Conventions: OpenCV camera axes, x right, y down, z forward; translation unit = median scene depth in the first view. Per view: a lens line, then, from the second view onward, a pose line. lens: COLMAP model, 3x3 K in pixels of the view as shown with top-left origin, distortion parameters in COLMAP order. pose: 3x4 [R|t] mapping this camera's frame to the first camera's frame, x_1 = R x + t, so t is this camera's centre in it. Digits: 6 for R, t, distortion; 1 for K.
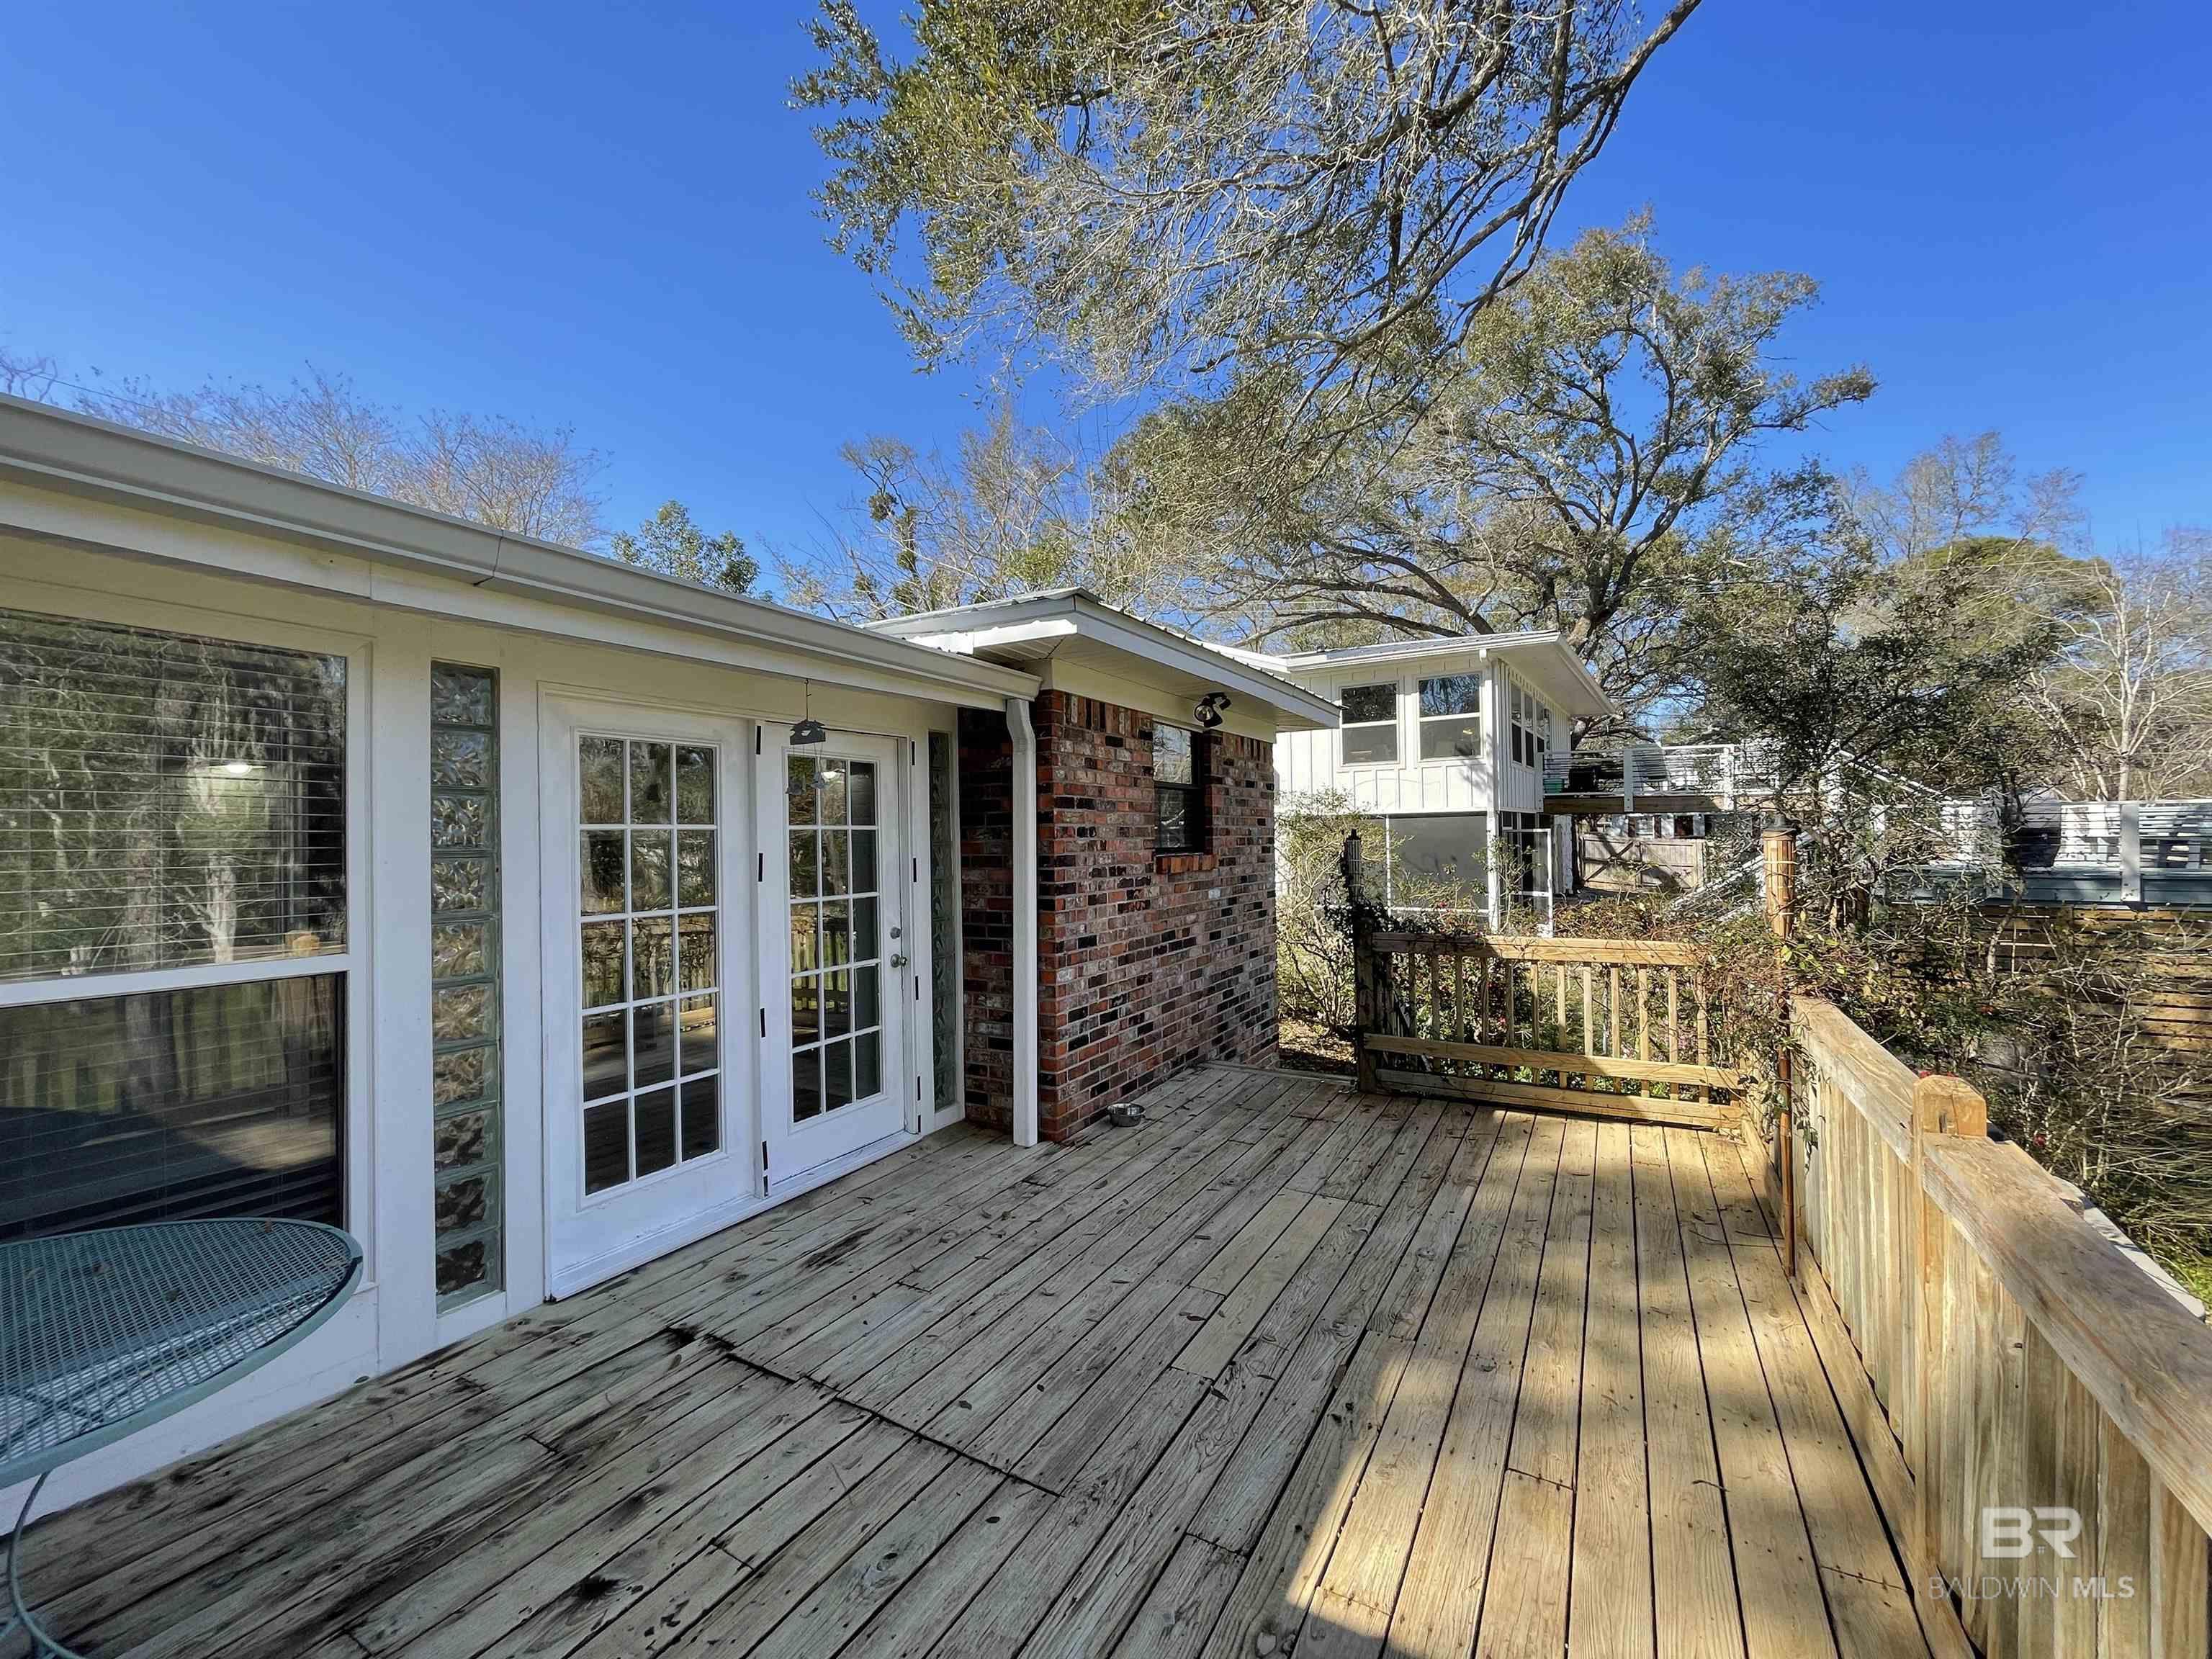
lens RADIAL K [[898.5, 0, 1110.6], [0, 898.5, 828.3], [0, 0, 1]] dist [0.005631, -0.002410]
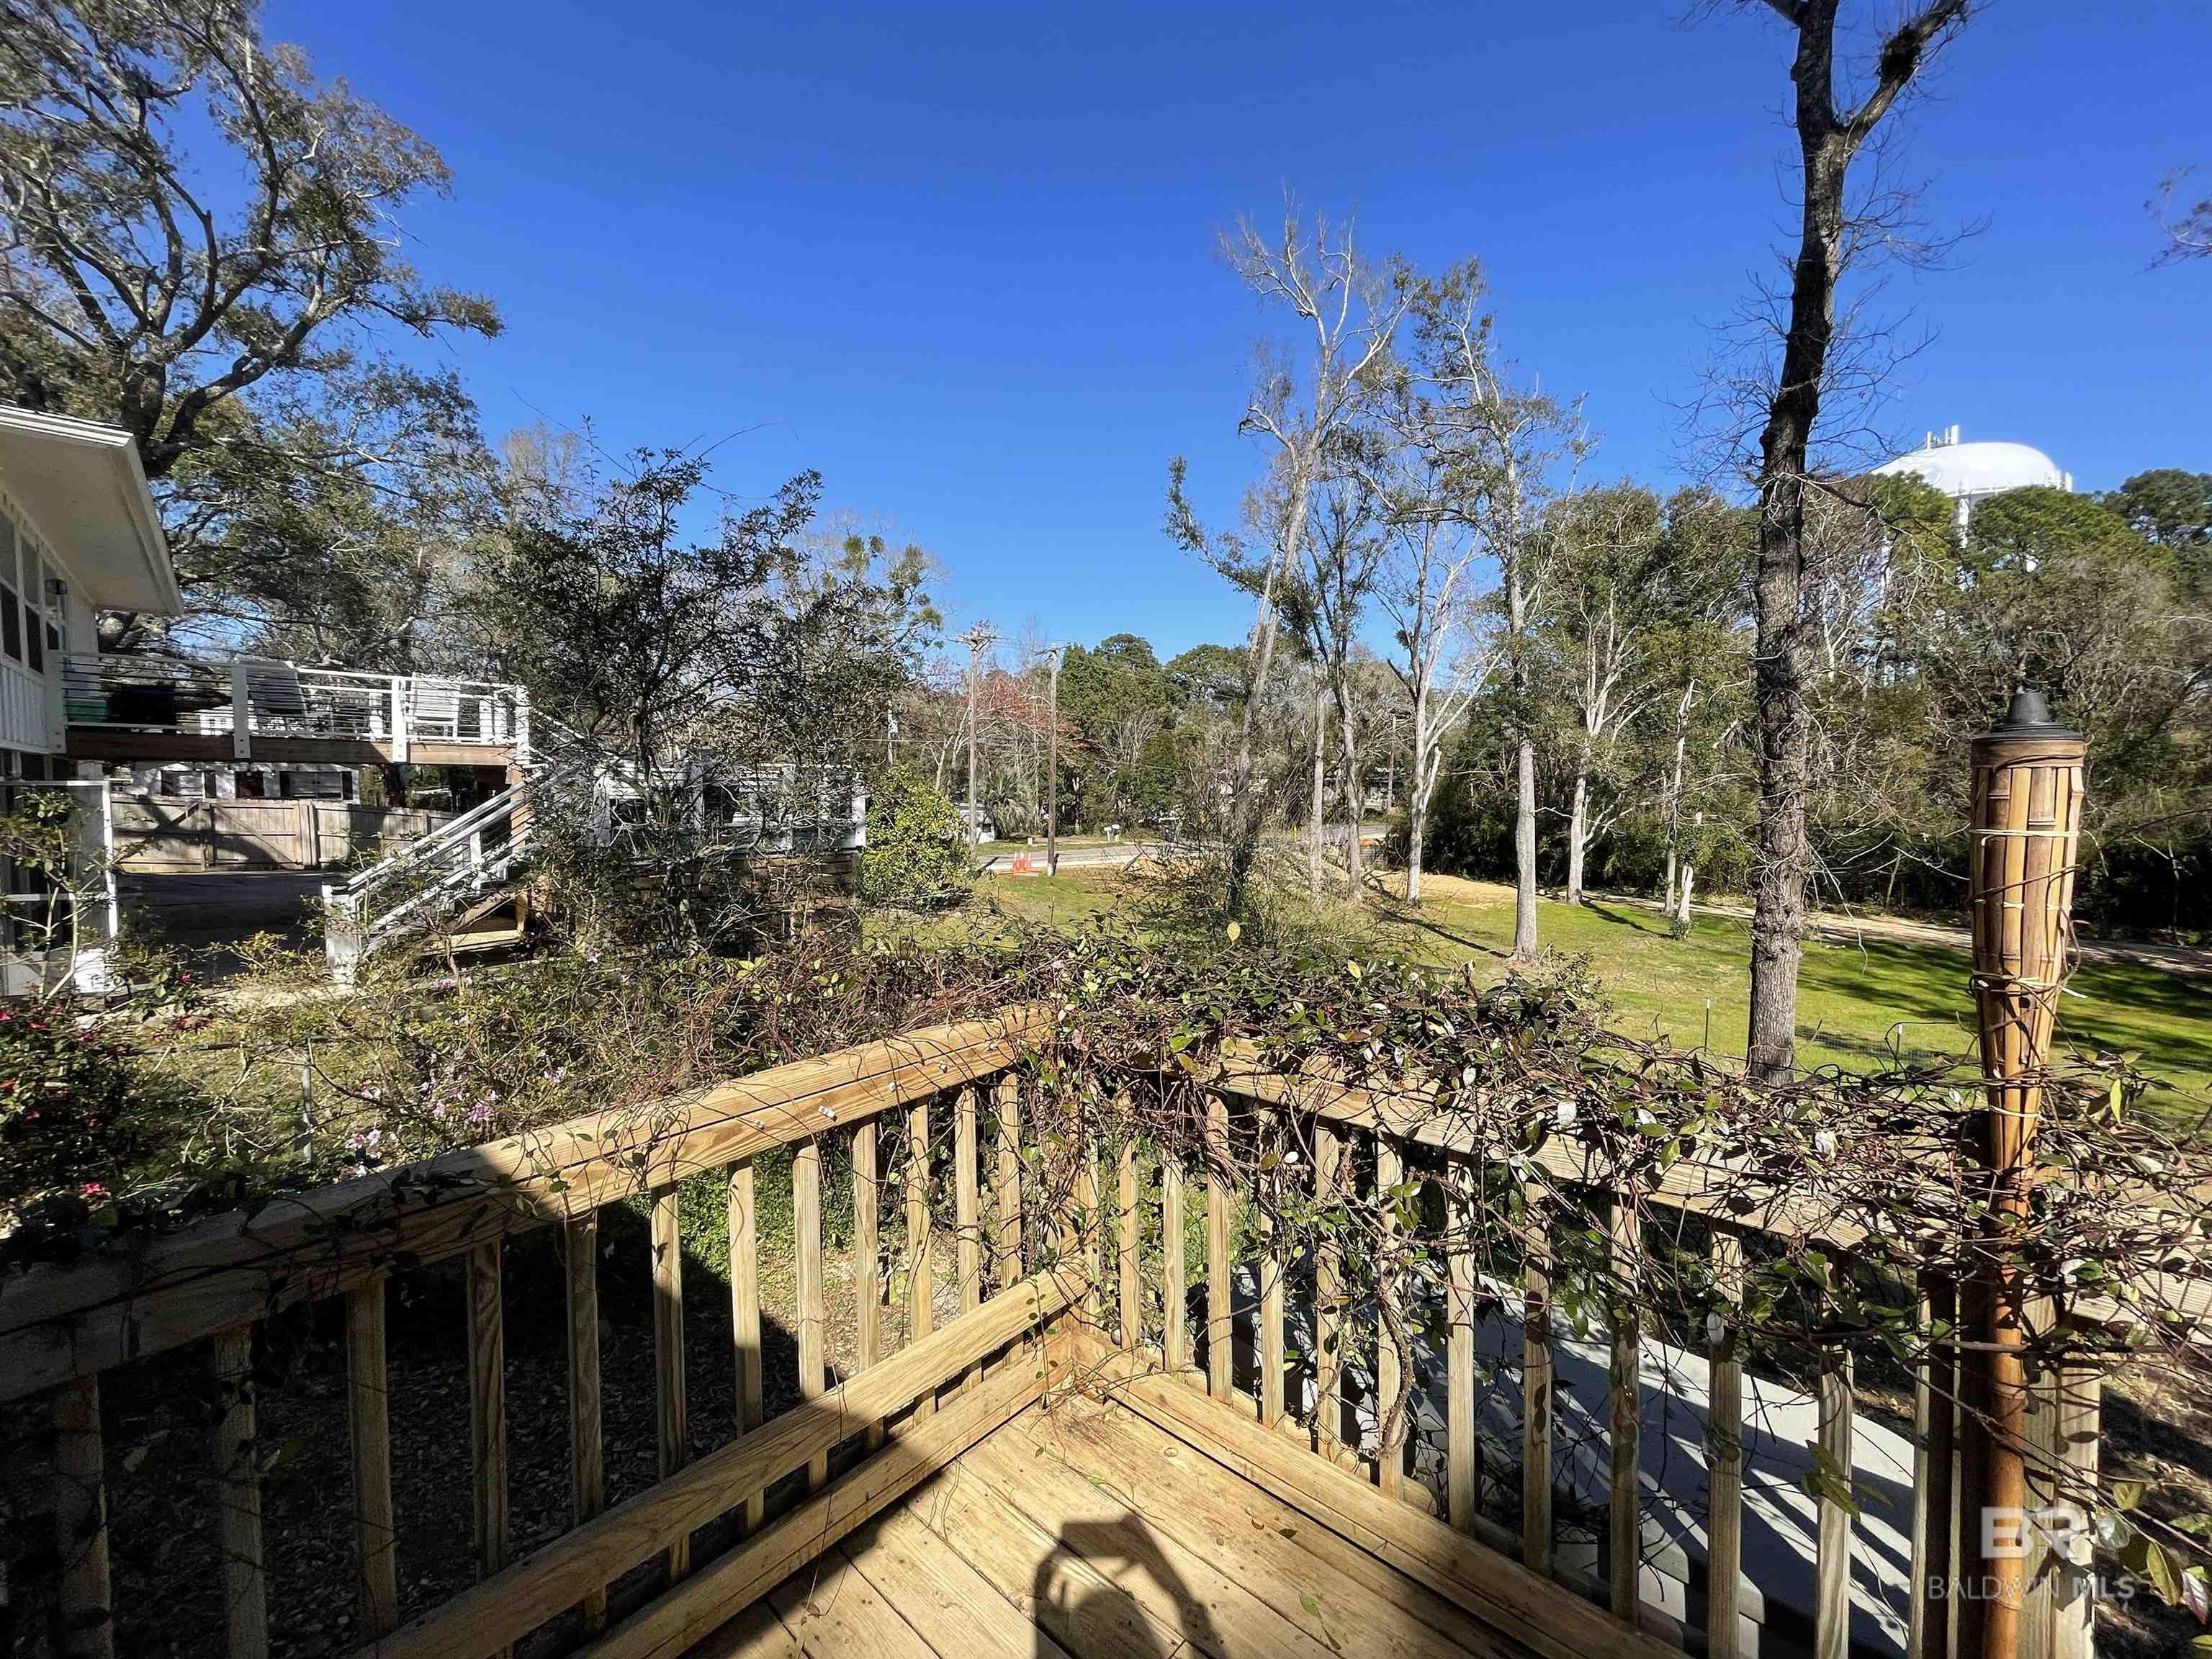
lens RADIAL K [[898.5, 0, 1128.4], [0, 898.5, 828.2], [0, 0, 1]] dist [0.005631, -0.002410]
pose [[0.215099, -0.034077, 0.975998, 0.060377], [-0.006817, 0.999314, 0.036393, 0.005309], [-0.976568, -0.014481, 0.214719, 0.222359]]
